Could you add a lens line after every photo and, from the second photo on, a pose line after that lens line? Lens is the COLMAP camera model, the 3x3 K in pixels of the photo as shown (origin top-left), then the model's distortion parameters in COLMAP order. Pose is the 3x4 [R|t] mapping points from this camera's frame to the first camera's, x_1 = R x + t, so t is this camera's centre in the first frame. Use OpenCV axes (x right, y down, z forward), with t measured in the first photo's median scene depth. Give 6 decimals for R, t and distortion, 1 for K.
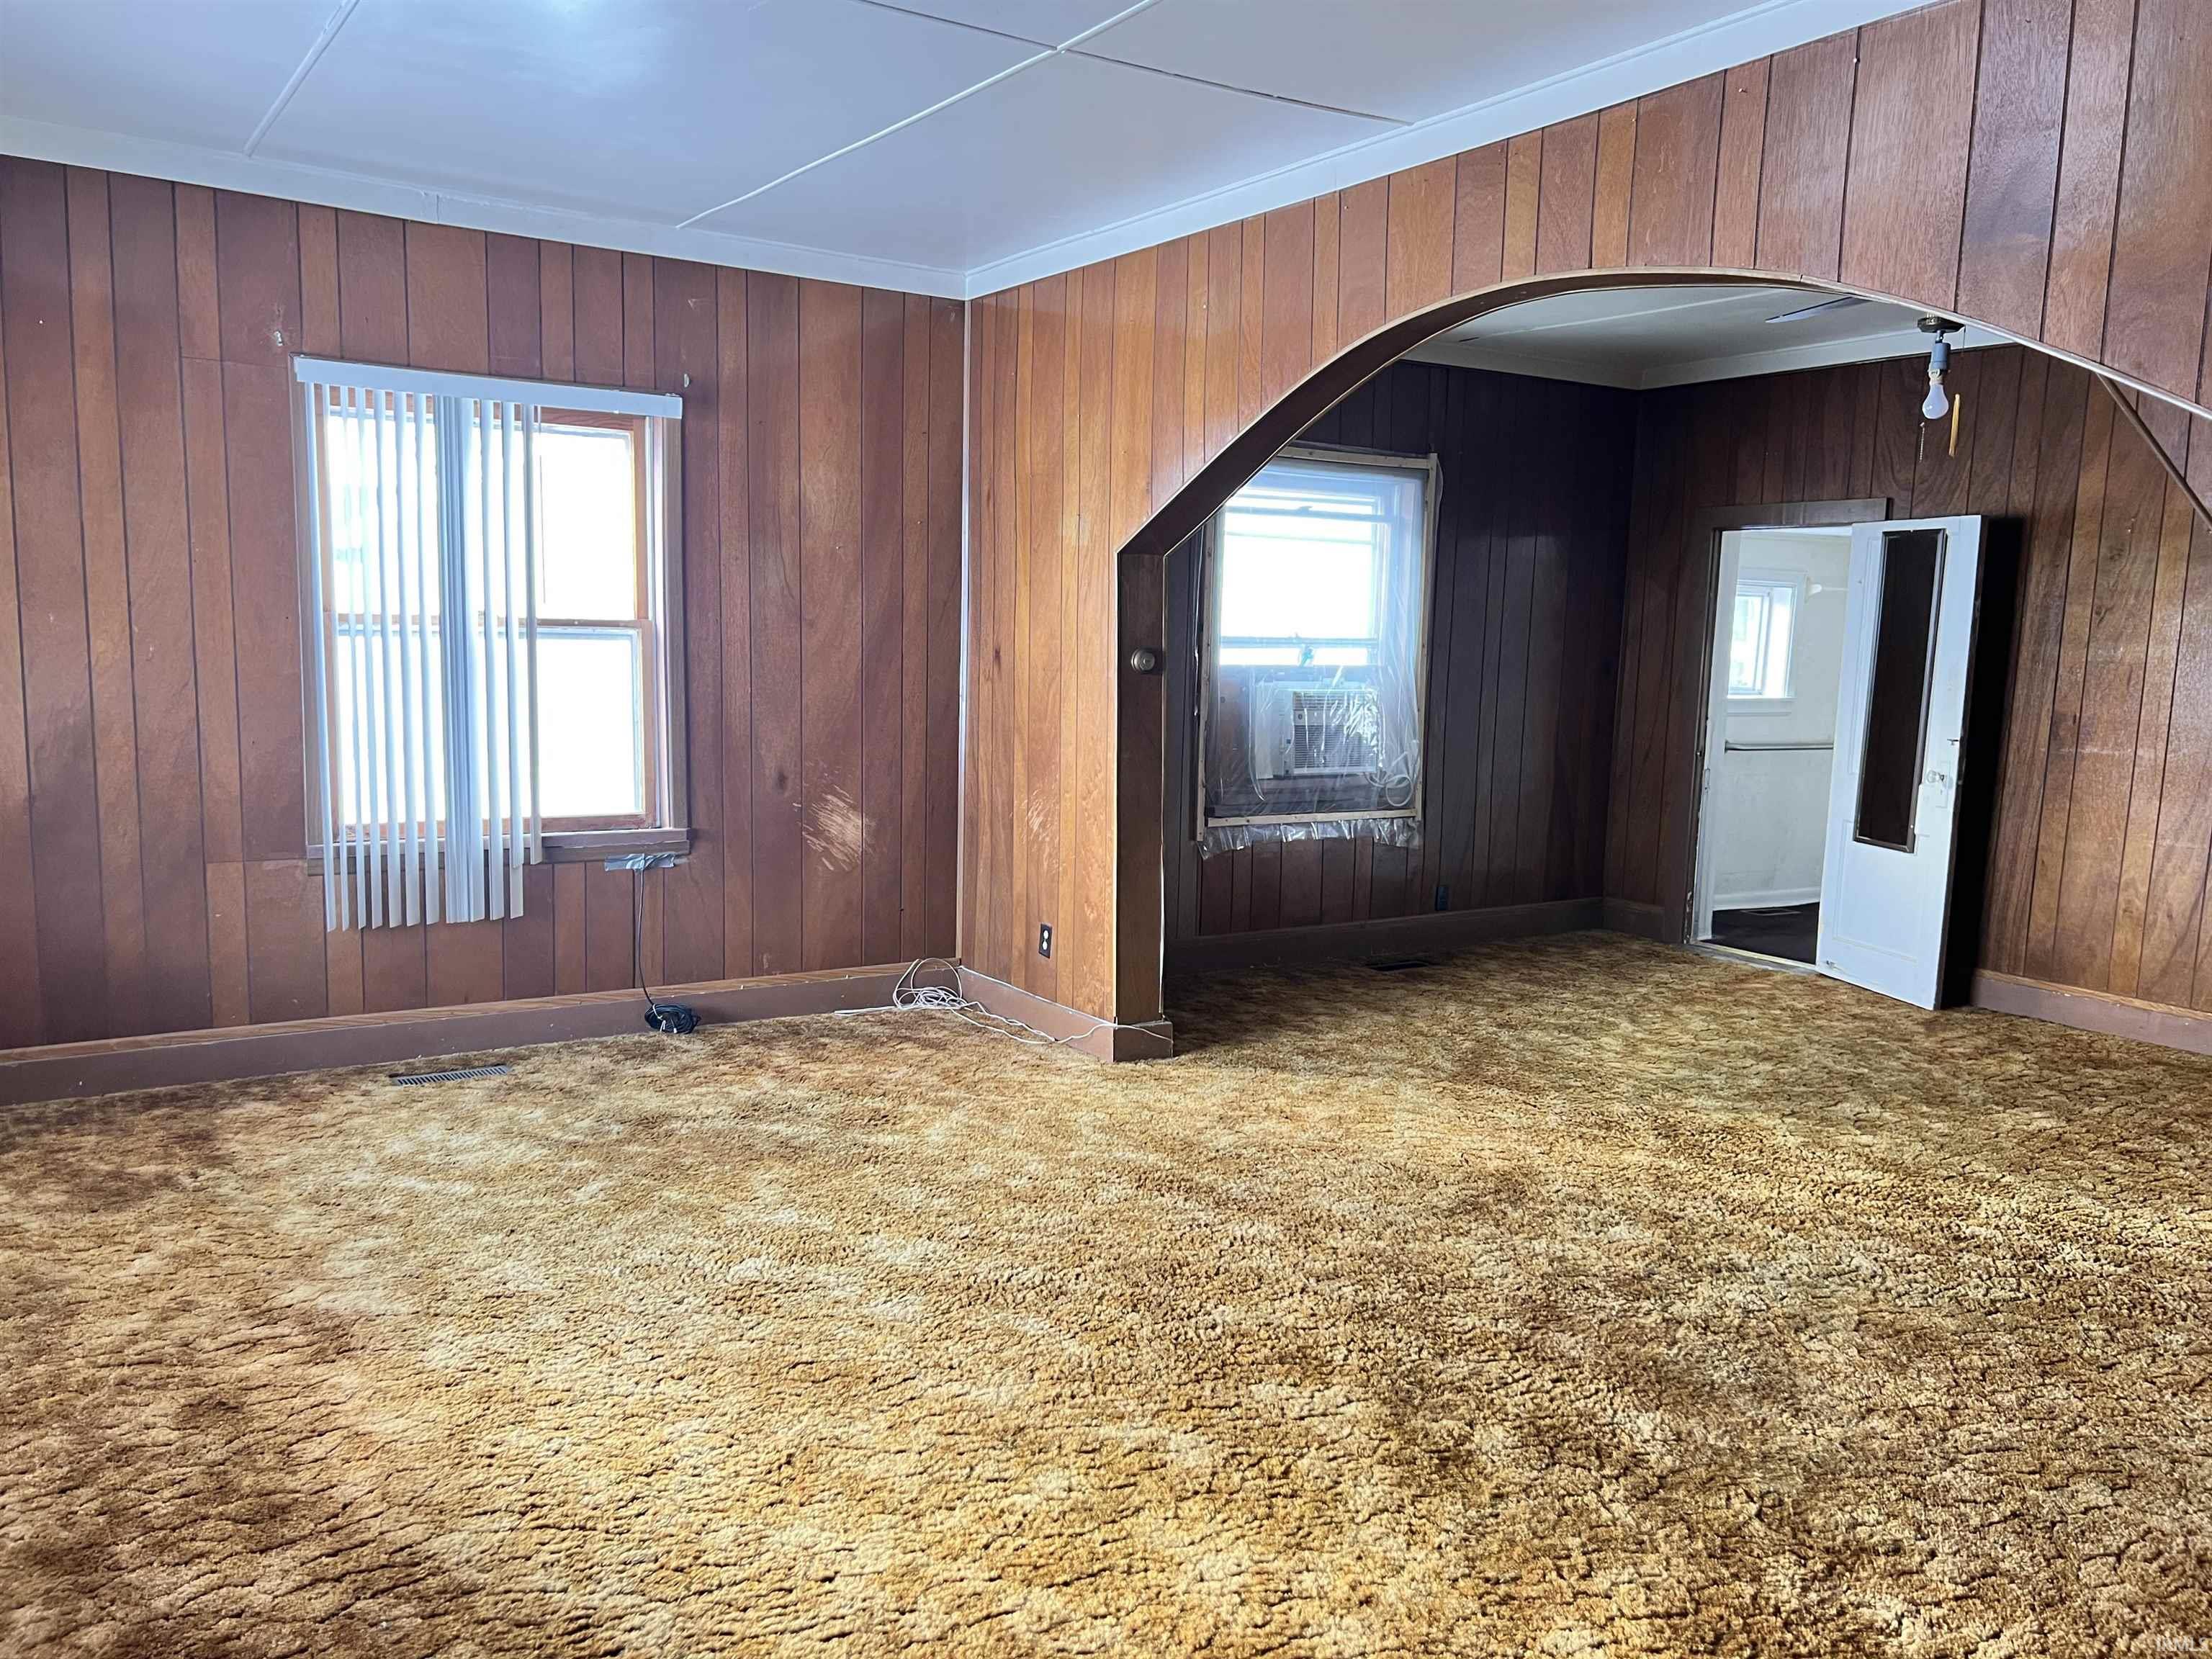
lens RADIAL K [[1667.8, 0, 1084.7], [0, 1667.8, 830.5], [0, 0, 1]] dist [0.084660, -0.103975]
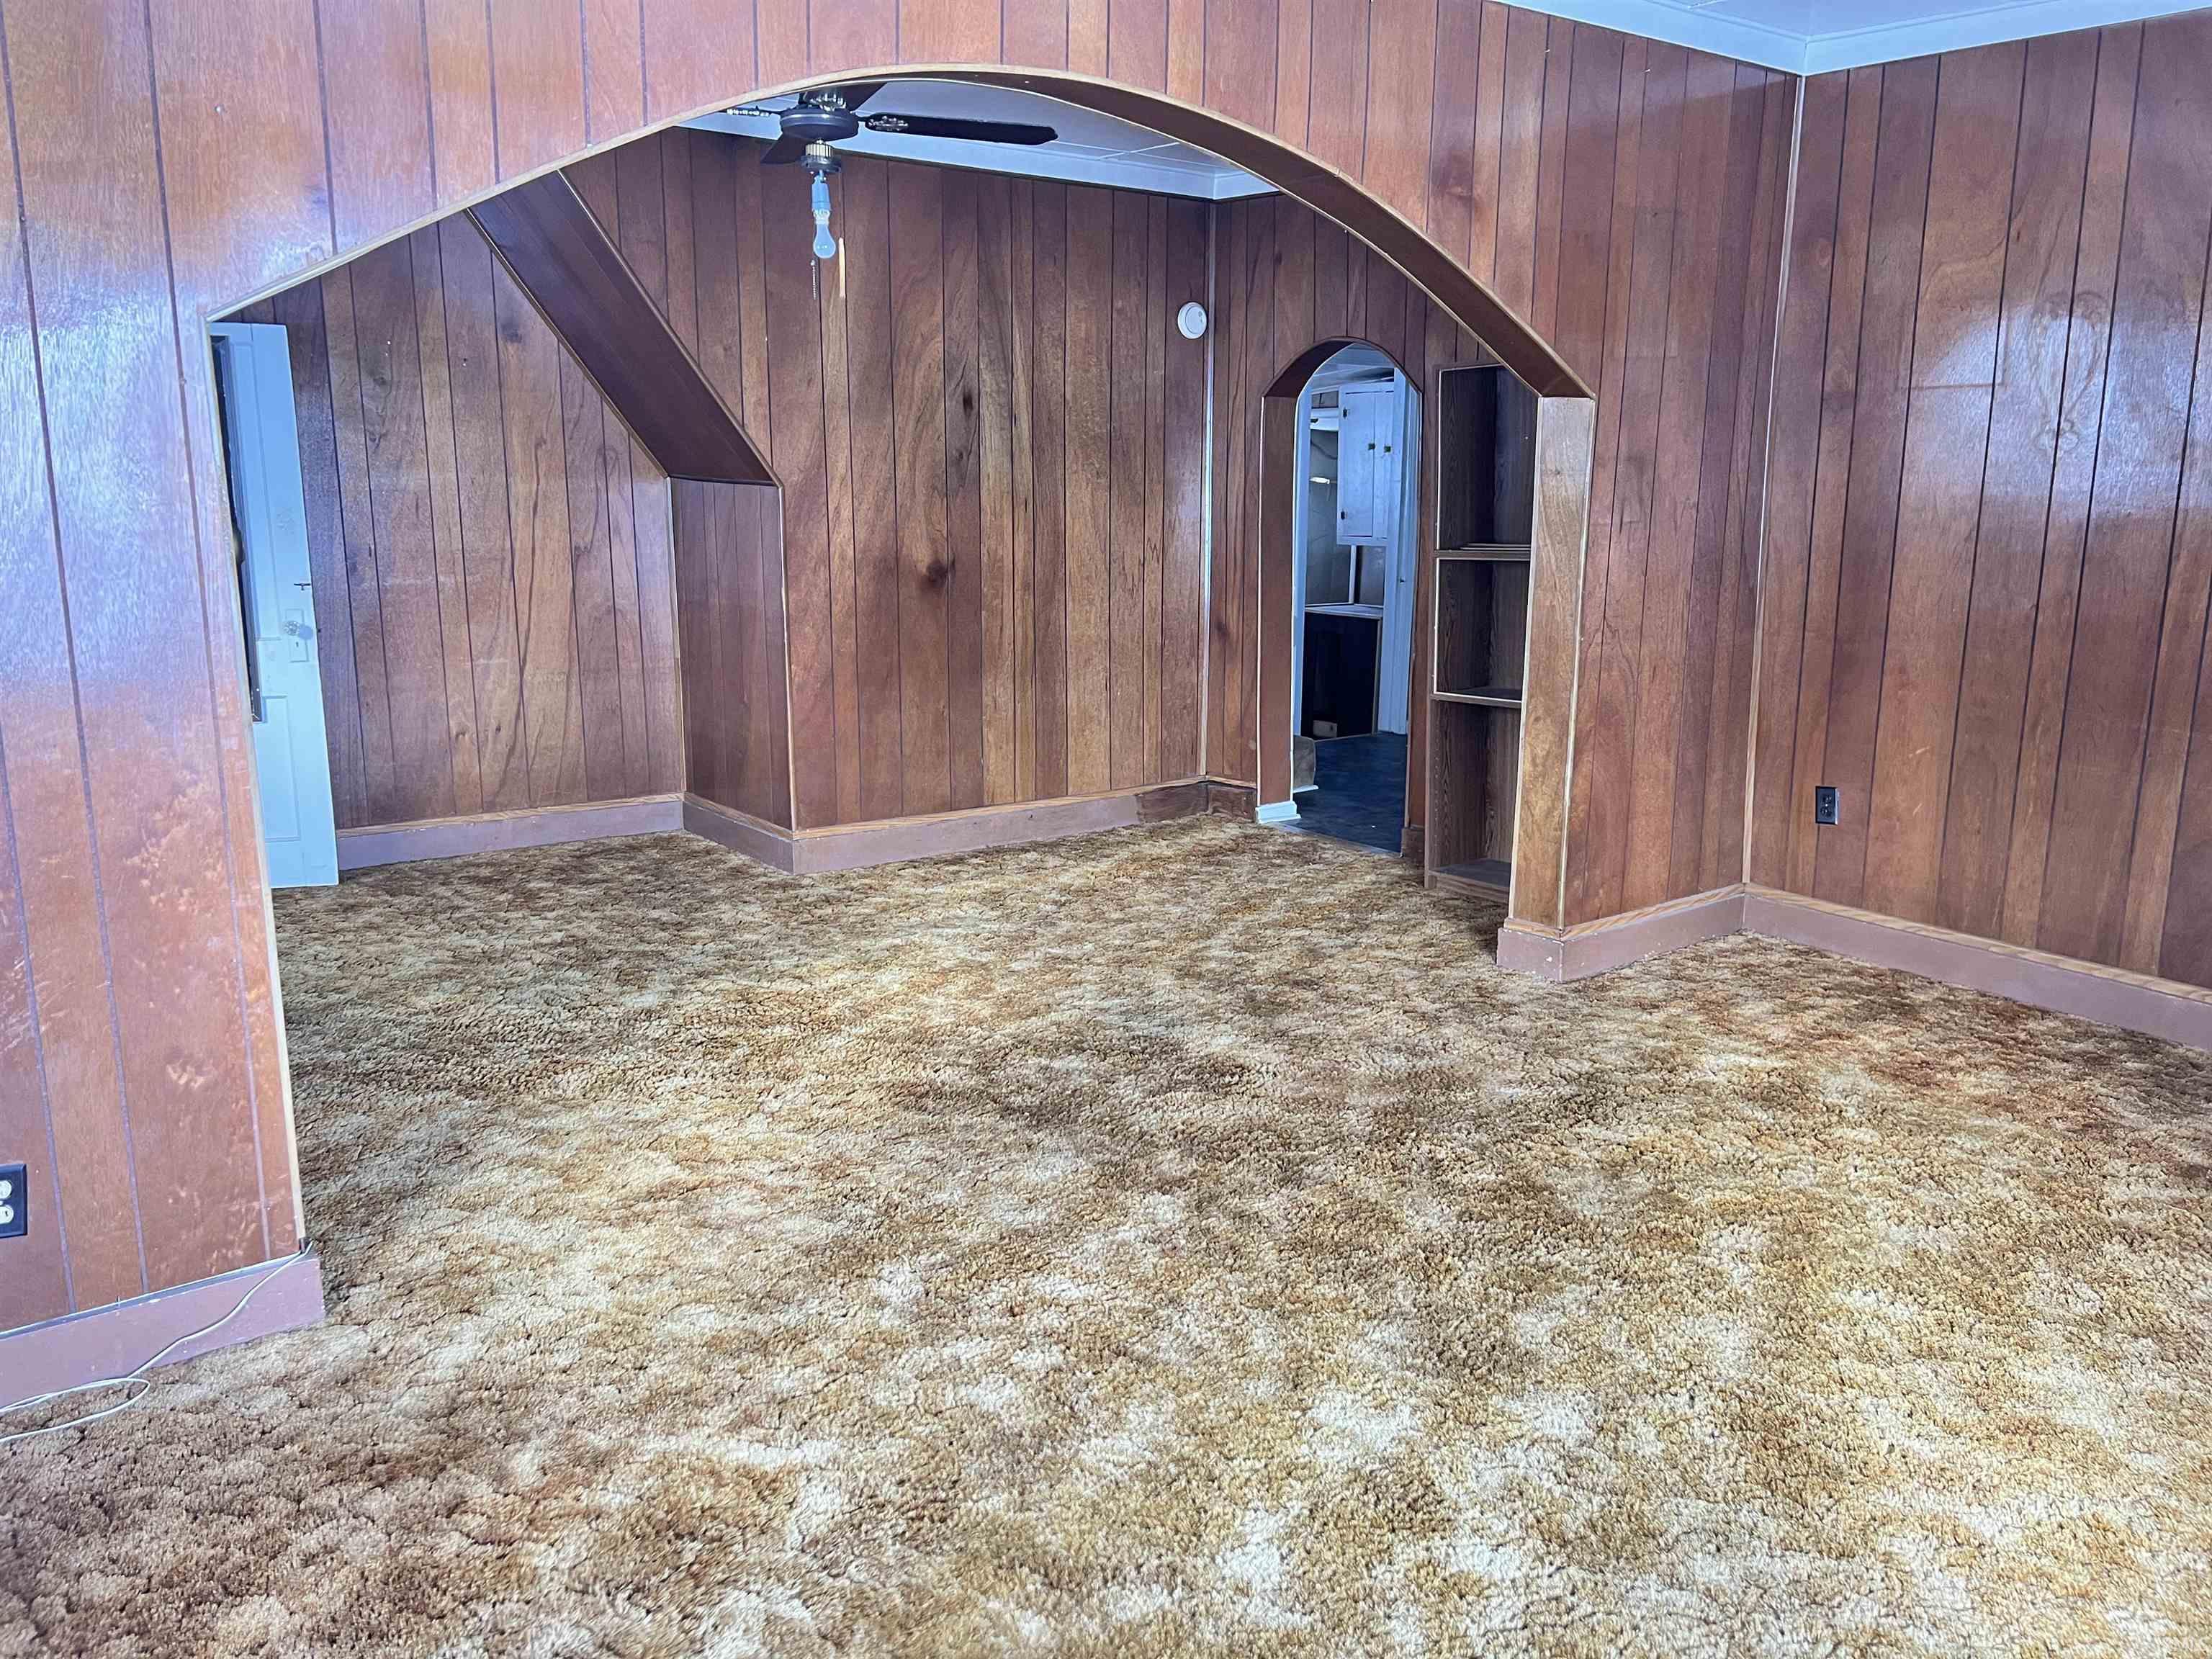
lens RADIAL K [[1674.8, 0, 1106.0], [0, 1674.8, 829.5], [0, 0, 1]] dist [0.042125, -0.034743]
pose [[-0.086097, -0.228521, 0.969724, -0.468816], [0.115970, 0.964423, 0.237569, -0.103564], [-0.989514, 0.132913, -0.056532, 0.738156]]
